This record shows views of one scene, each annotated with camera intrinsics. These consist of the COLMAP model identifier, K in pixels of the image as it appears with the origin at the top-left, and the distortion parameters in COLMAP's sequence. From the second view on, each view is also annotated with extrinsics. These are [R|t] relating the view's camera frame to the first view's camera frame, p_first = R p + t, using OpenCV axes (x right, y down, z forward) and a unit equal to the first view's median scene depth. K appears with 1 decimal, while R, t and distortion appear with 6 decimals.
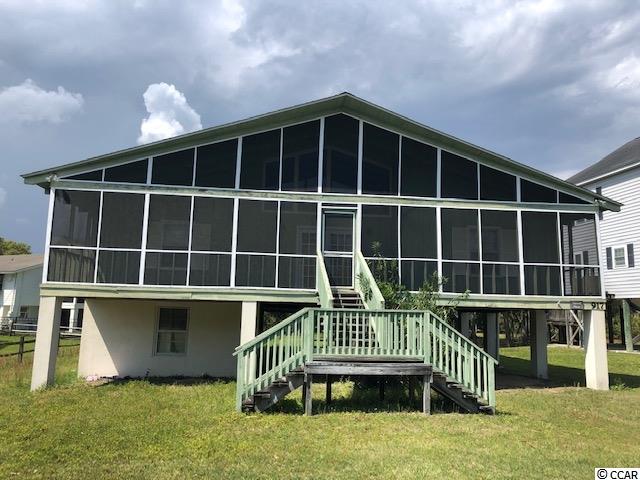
lens RADIAL K [[529.9, 0, 320.0], [0, 529.9, 240.0], [0, 0, 1]] dist [0.051344, -0.416226]
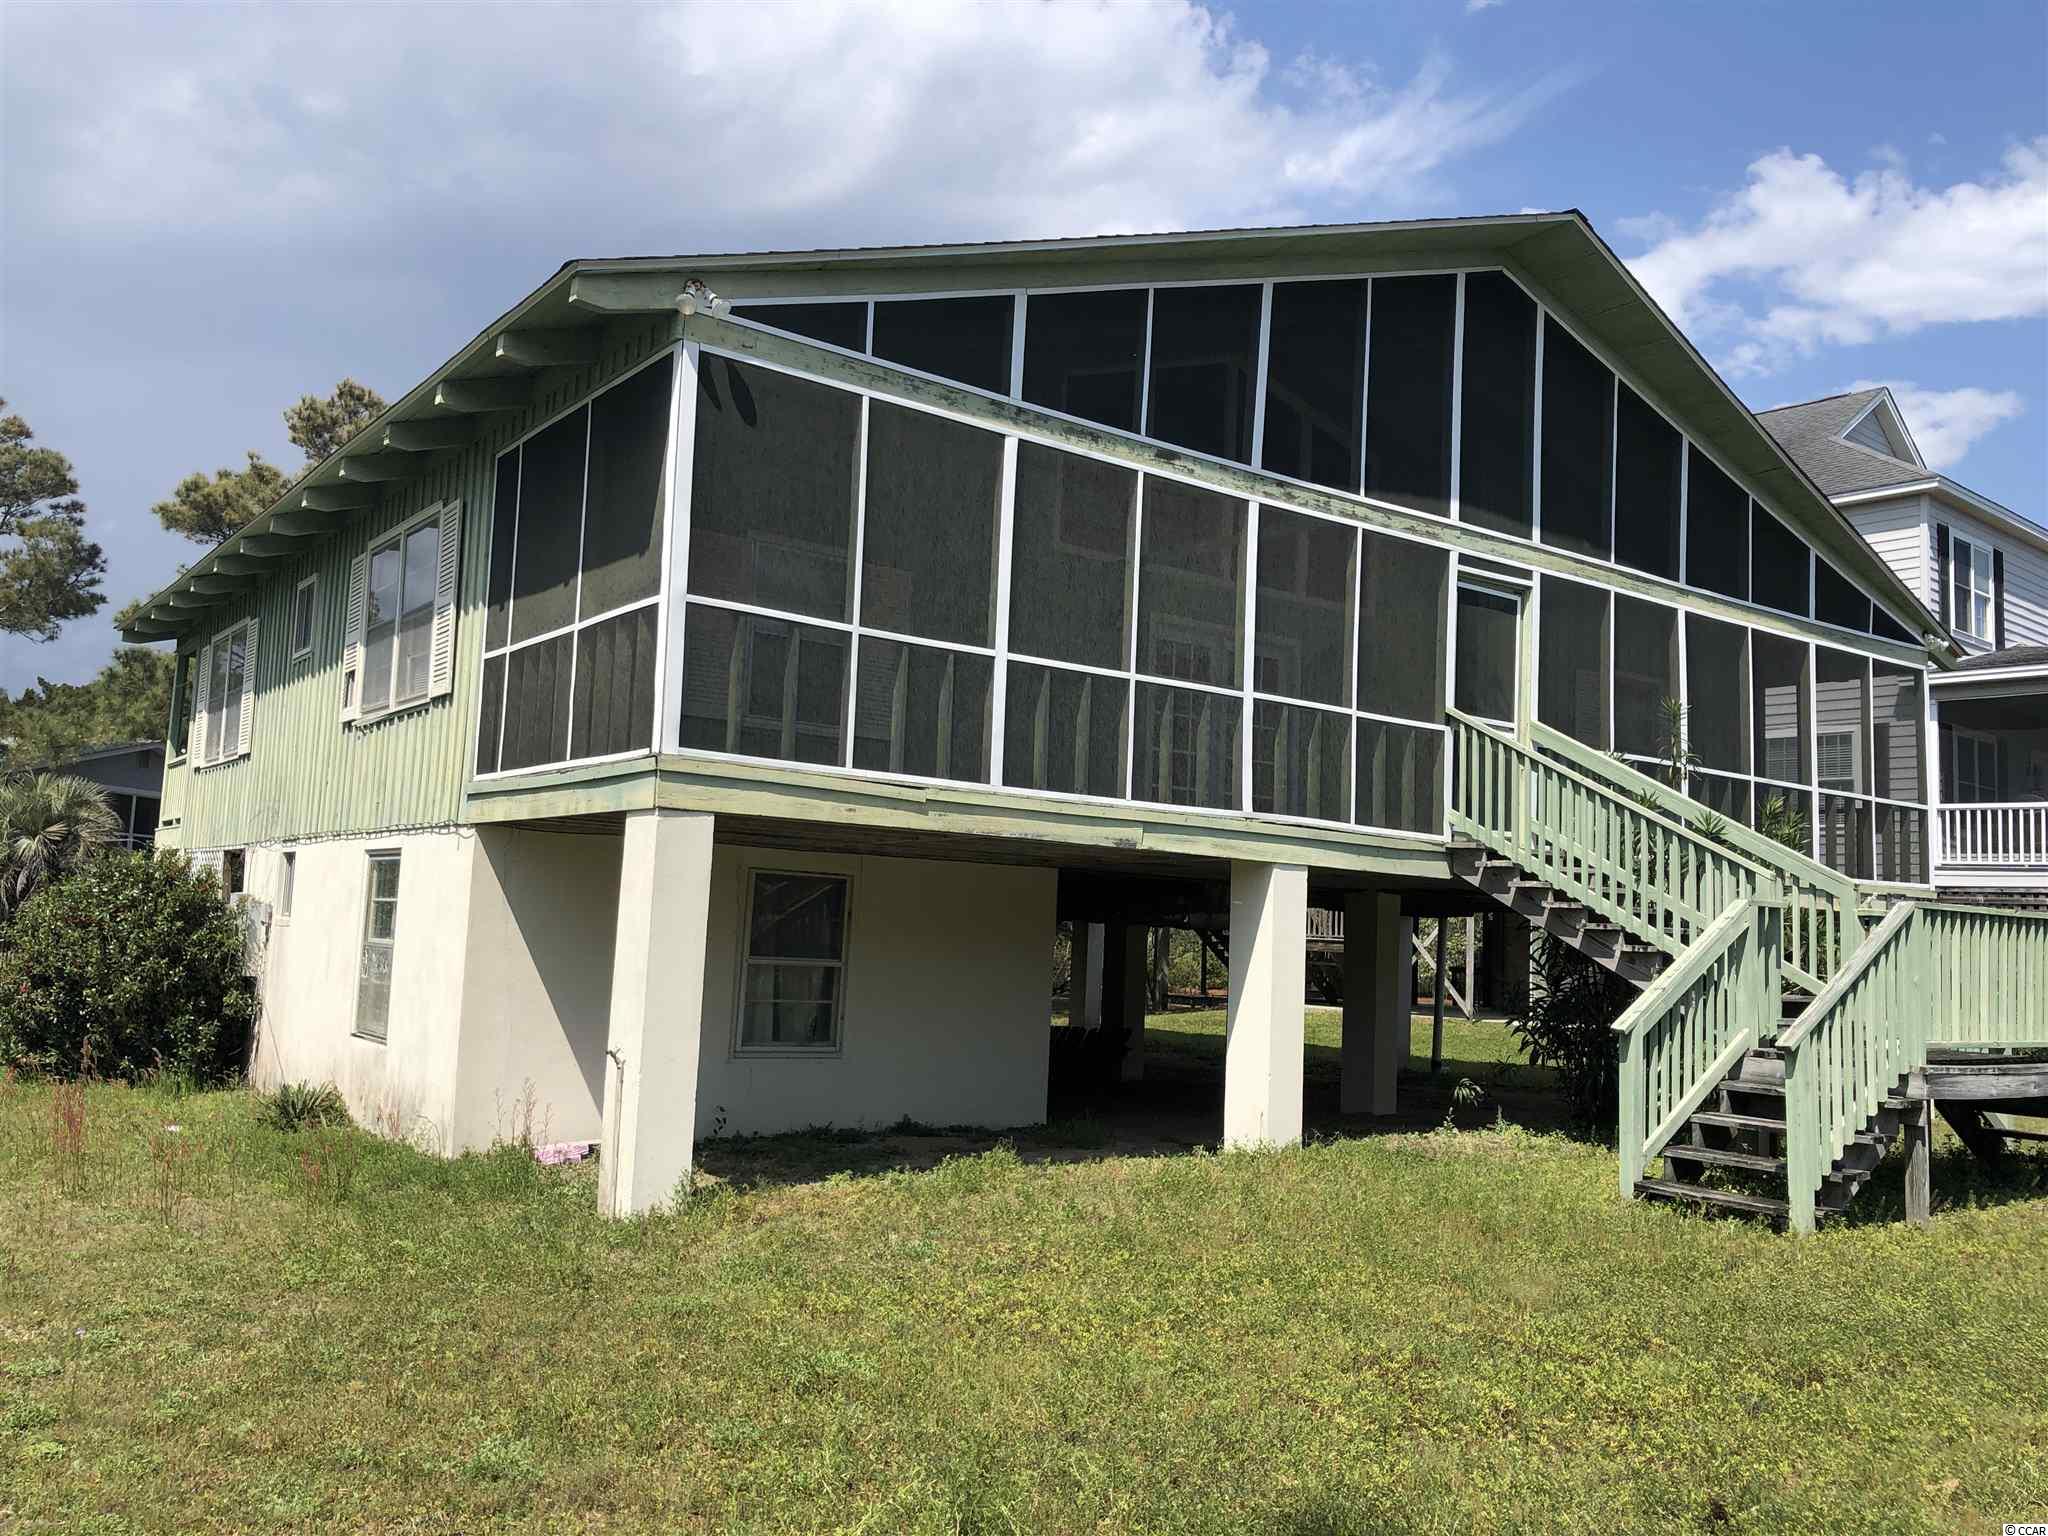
lens RADIAL K [[1695.6, 0, 1024.0], [0, 1695.6, 768.0], [0, 0, 1]] dist [0.051344, -0.416226]
pose [[0.880899, 0.067271, 0.468500, -0.678608], [-0.093411, 0.995089, 0.032752, 0.044979], [-0.463996, -0.072615, 0.882856, 0.246312]]
